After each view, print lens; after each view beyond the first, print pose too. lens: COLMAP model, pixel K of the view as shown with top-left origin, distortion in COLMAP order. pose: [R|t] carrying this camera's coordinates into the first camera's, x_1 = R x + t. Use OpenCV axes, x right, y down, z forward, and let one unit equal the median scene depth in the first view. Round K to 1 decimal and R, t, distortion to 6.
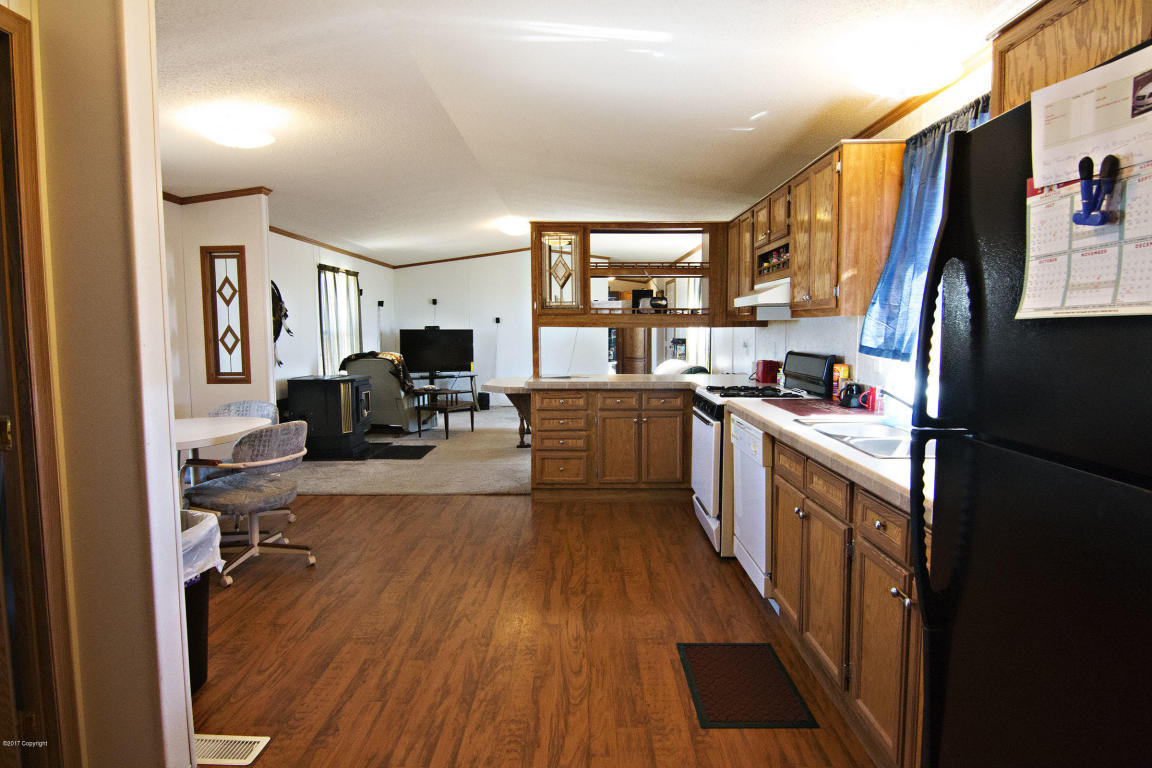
lens RADIAL K [[691.0, 0, 578.8], [0, 691.0, 382.4], [0, 0, 1]] dist [-0.006410, -0.002513]
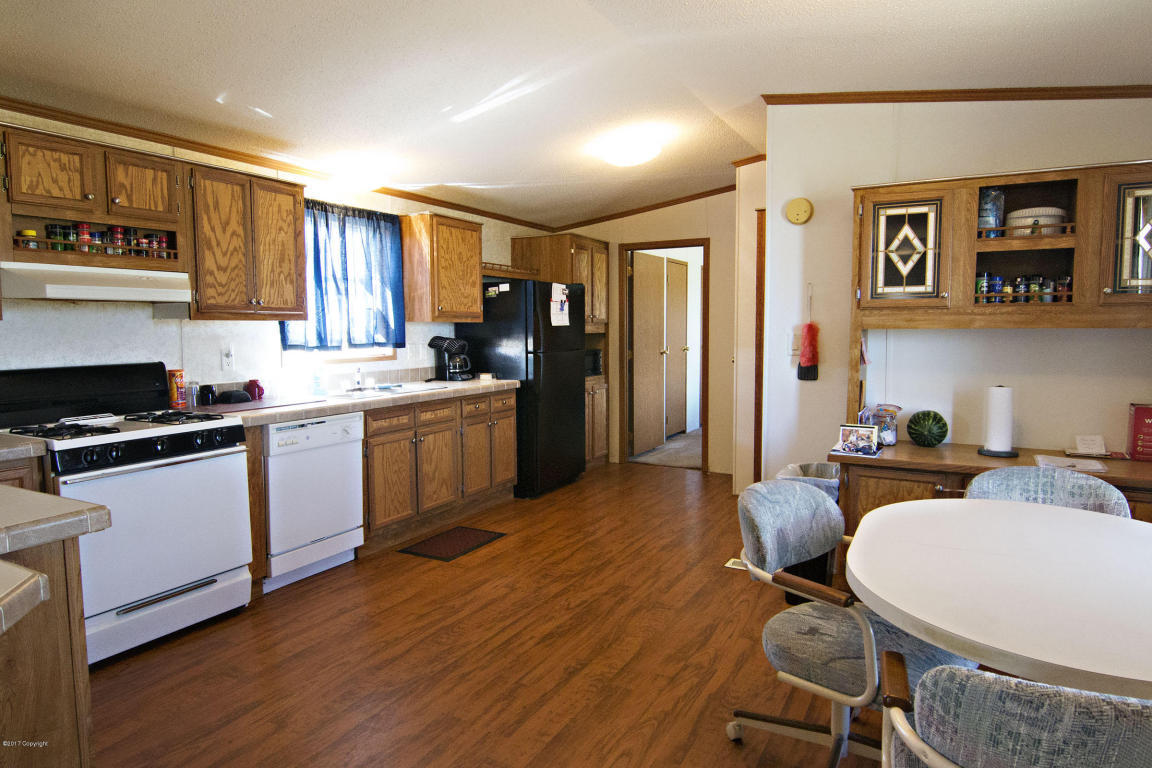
lens RADIAL K [[691.0, 0, 577.3], [0, 691.0, 384.2], [0, 0, 1]] dist [-0.006410, -0.002513]
pose [[-0.884596, -0.029088, 0.465450, -0.731706], [0.047257, 0.987325, 0.151515, -0.165824], [-0.463957, 0.156025, -0.872009, 2.088900]]
